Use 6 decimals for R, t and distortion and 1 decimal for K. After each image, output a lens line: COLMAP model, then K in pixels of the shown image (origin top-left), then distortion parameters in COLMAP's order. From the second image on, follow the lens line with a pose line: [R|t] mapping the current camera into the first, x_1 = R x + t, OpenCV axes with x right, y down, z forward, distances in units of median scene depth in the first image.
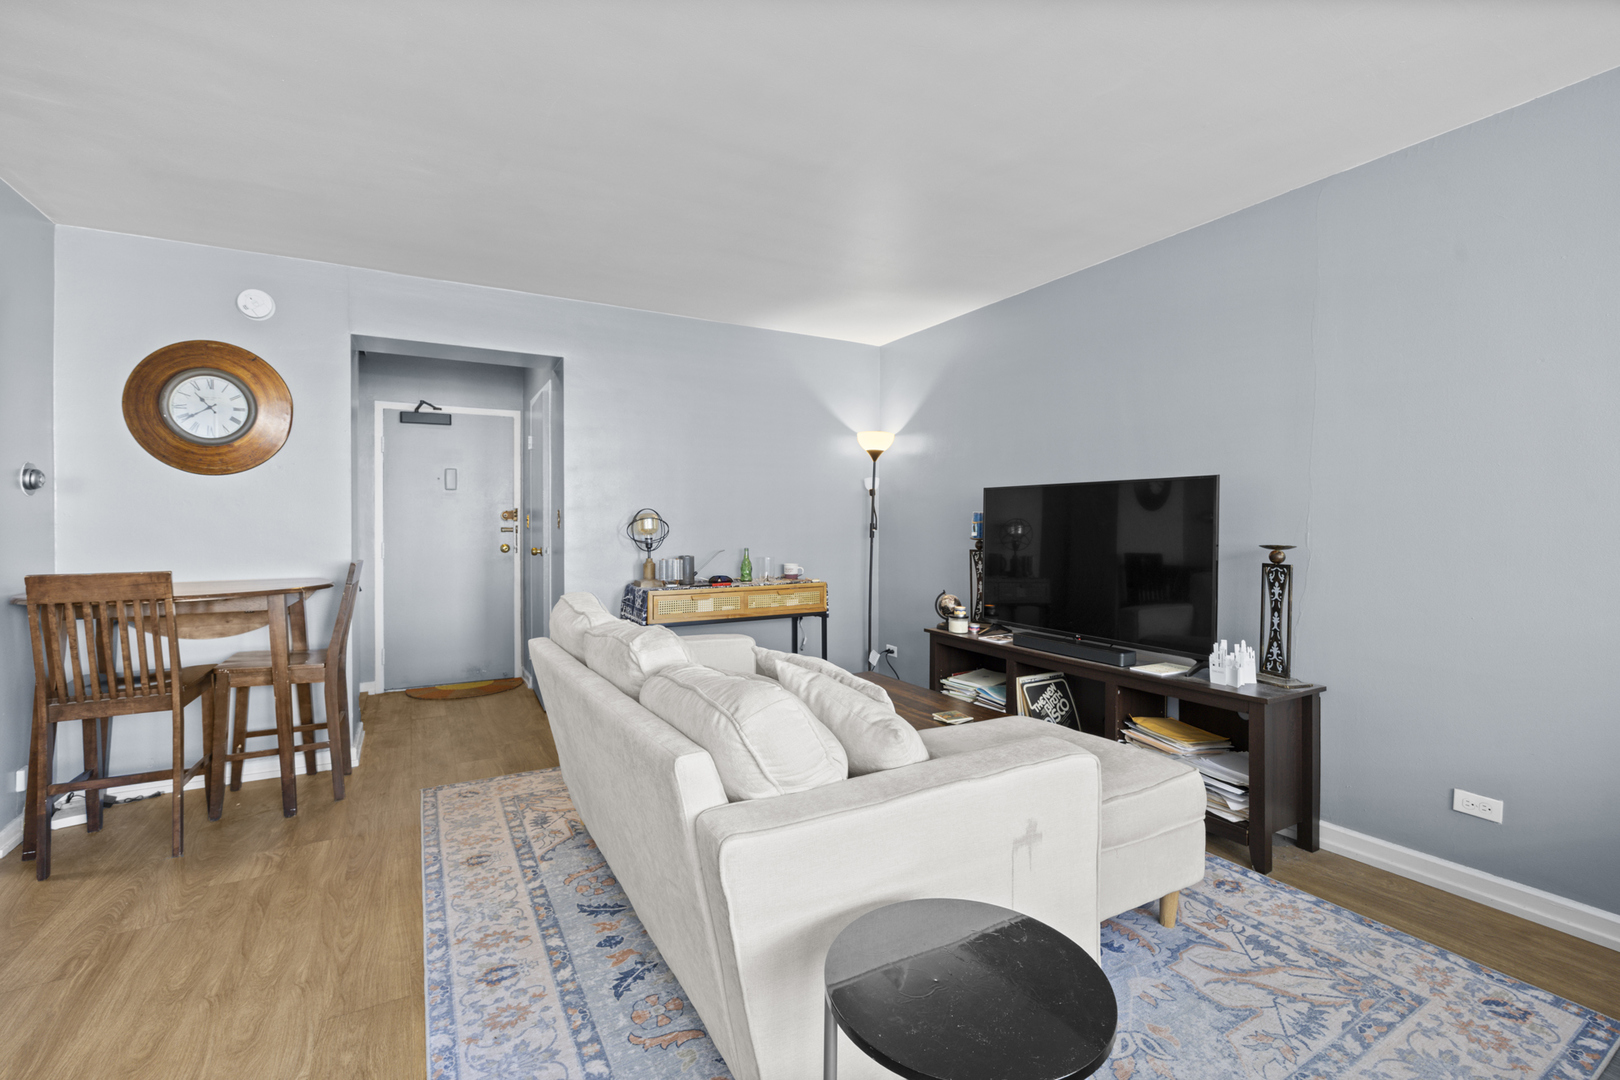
lens RADIAL K [[720.0, 0, 810.0], [0, 720.0, 540.0], [0, 0, 1]] dist [0.000658, 0.000059]
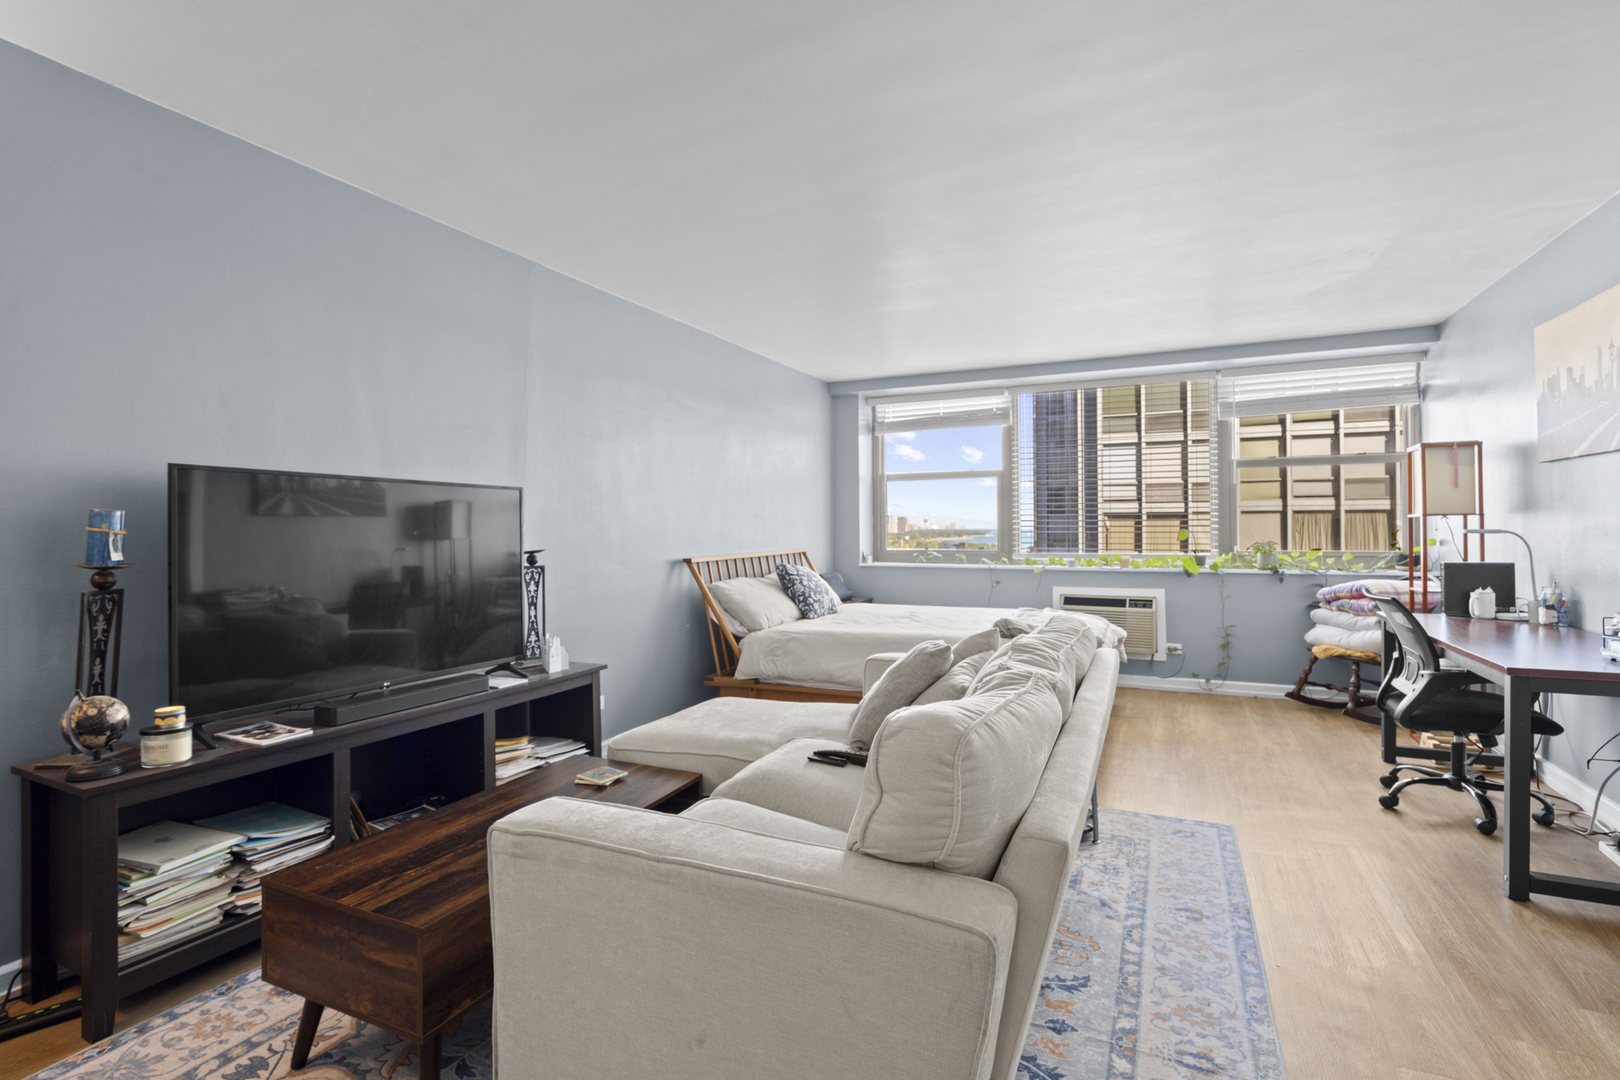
lens RADIAL K [[786.5, 0, 810.0], [0, 786.5, 540.0], [0, 0, 1]] dist [0.013565, -0.000143]
pose [[-0.596734, -0.005650, 0.802419, -0.897527], [0.024942, 0.999361, 0.025585, -0.041388], [-0.802052, 0.035281, -0.596212, 1.886481]]
